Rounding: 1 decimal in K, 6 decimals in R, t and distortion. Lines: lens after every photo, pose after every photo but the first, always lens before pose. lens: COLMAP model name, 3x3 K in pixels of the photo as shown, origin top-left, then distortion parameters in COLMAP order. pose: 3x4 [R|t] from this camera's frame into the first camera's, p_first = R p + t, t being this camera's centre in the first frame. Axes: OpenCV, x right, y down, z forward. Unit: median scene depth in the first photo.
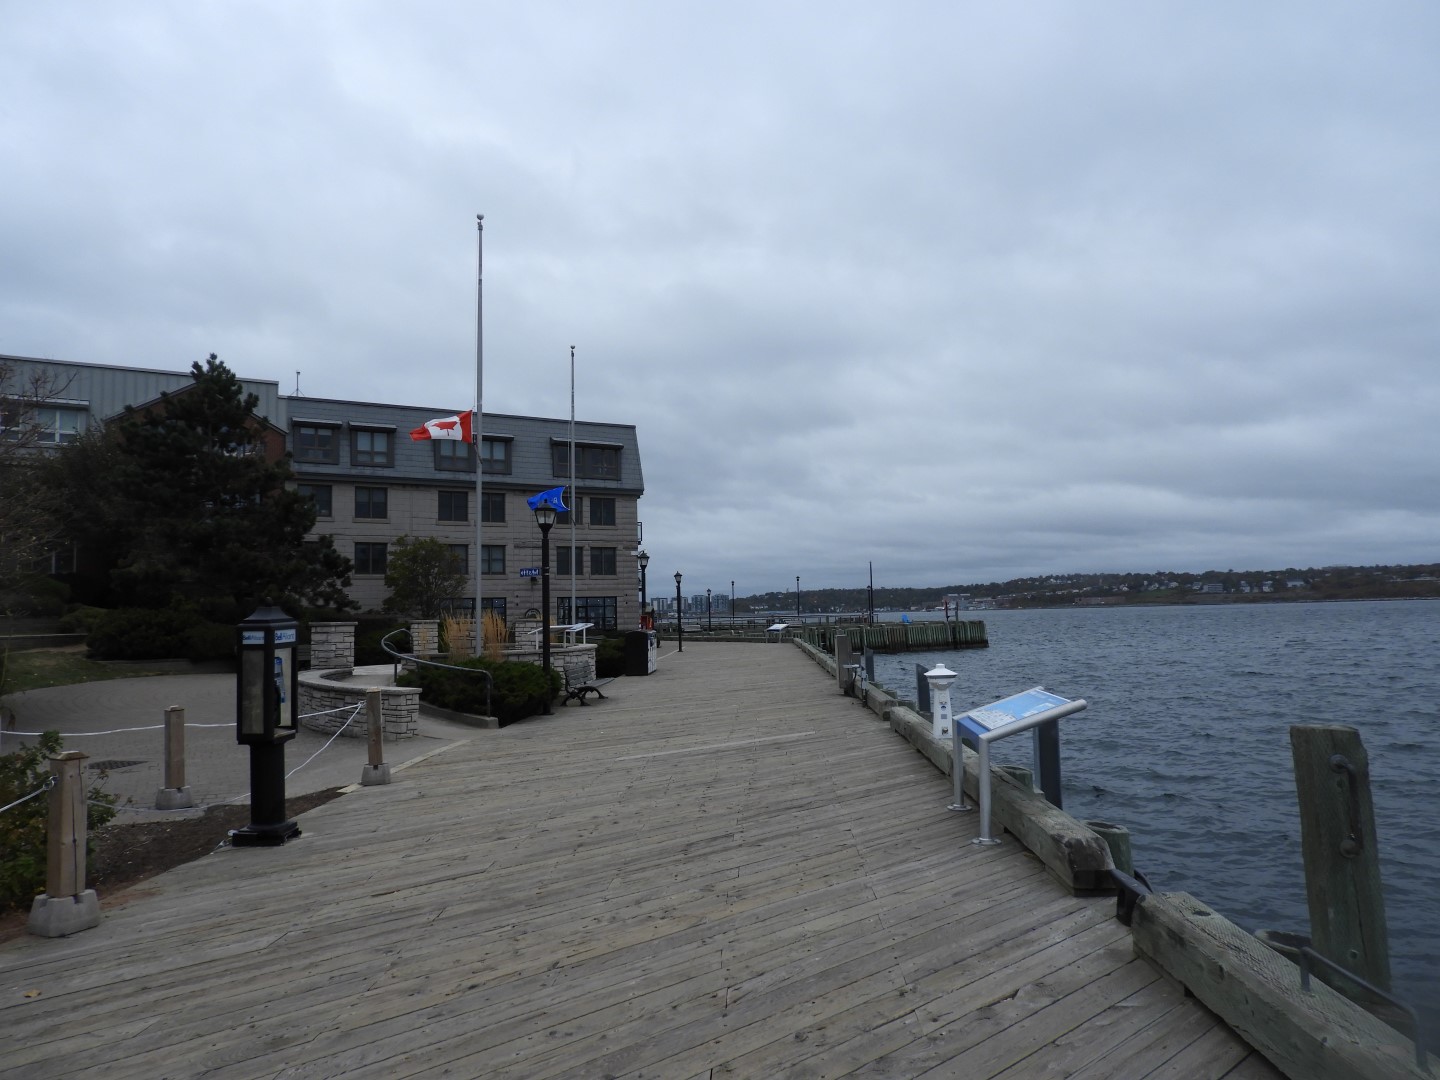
lens RADIAL K [[1064.5, 0, 728.1], [0, 1064.5, 541.1], [0, 0, 1]] dist [-0.011041, -0.000646]
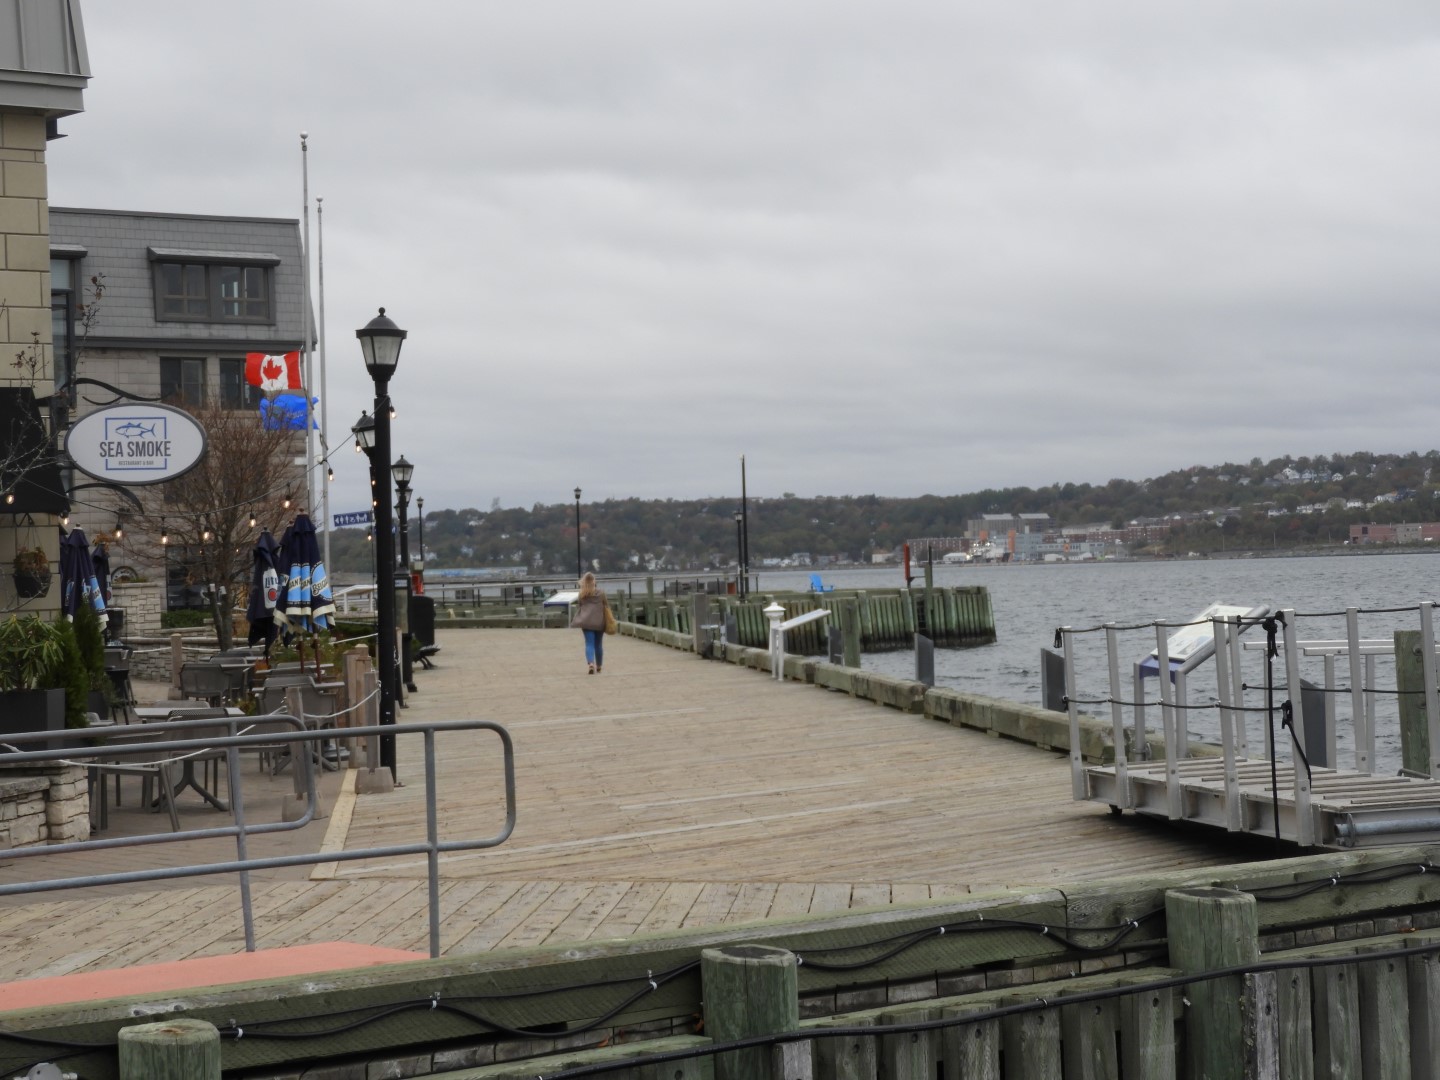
lens RADIAL K [[3308.4, 0, 719.7], [0, 3308.4, 540.0], [0, 0, 1]] dist [-0.095549, 0.000000]
pose [[0.992384, -0.004519, 0.123104, -0.045129], [-0.002500, 0.998382, 0.056803, -0.023817], [-0.123161, -0.056678, 0.990767, -0.362555]]
